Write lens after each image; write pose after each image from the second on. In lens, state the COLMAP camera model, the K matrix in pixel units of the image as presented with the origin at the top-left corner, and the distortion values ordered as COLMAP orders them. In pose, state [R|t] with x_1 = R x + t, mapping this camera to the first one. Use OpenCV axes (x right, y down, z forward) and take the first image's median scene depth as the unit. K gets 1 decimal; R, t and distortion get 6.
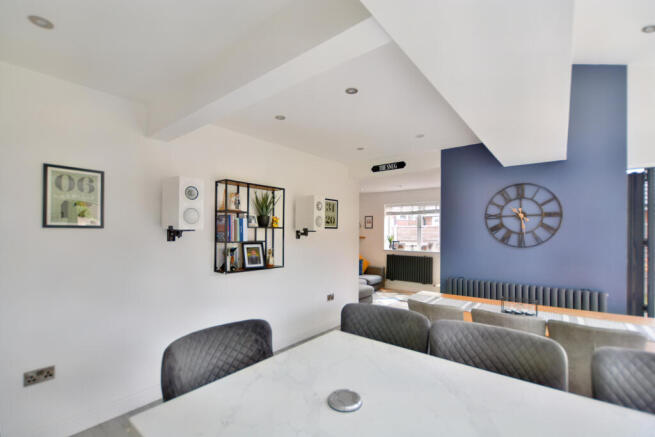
lens RADIAL K [[284.6, 0, 324.8], [0, 284.6, 226.1], [0, 0, 1]] dist [-0.013801, -0.000288]
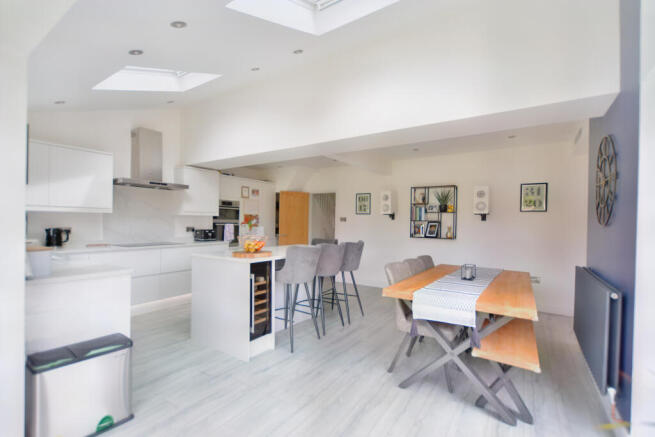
lens RADIAL K [[284.6, 0, 324.8], [0, 284.6, 226.1], [0, 0, 1]] dist [-0.013801, -0.000288]
pose [[0.089608, 0.009337, -0.995933, 1.146496], [-0.001136, 0.999956, 0.009273, 0.059133], [0.995976, 0.000300, 0.089615, 0.210297]]
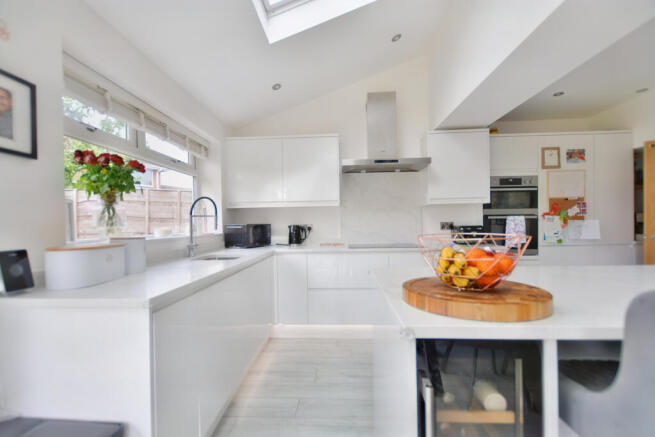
lens RADIAL K [[284.6, 0, 324.8], [0, 284.6, 226.1], [0, 0, 1]] dist [-0.013801, -0.000288]
pose [[-0.810658, 0.013030, -0.585375, 0.565081], [0.020095, 0.999783, -0.005574, 0.087139], [0.585175, -0.016281, -0.810743, 0.202330]]
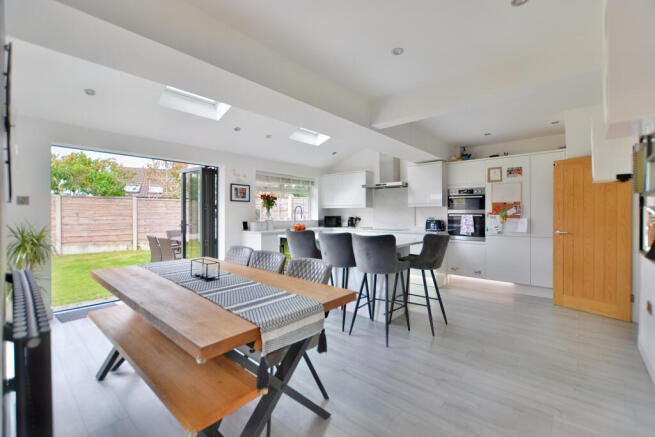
lens RADIAL K [[284.6, 0, 324.8], [0, 284.6, 226.1], [0, 0, 1]] dist [-0.013801, -0.000288]
pose [[-0.999128, -0.007261, 0.041121, 0.173474], [-0.006109, 0.999587, 0.028070, 0.084617], [-0.041308, 0.027795, -0.998760, 1.266193]]
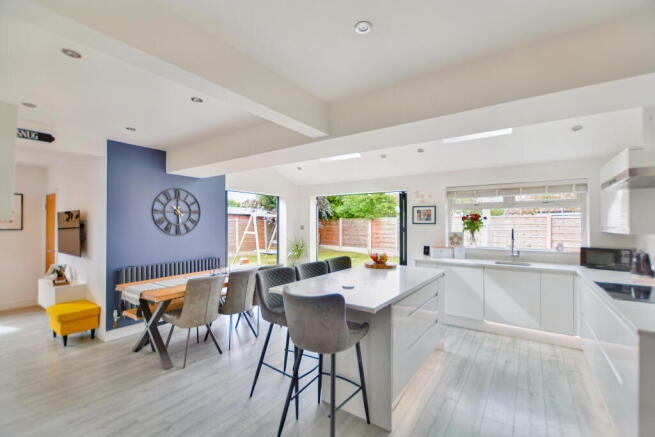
lens RADIAL K [[283.7, 0, 327.8], [0, 283.7, 222.4], [0, 0, 1]] dist [0.000734, -0.000018]
pose [[-0.068556, 0.003808, 0.997640, -0.687010], [-0.019941, 0.999788, -0.005187, 0.006519], [-0.997448, -0.020250, -0.068465, 0.339801]]
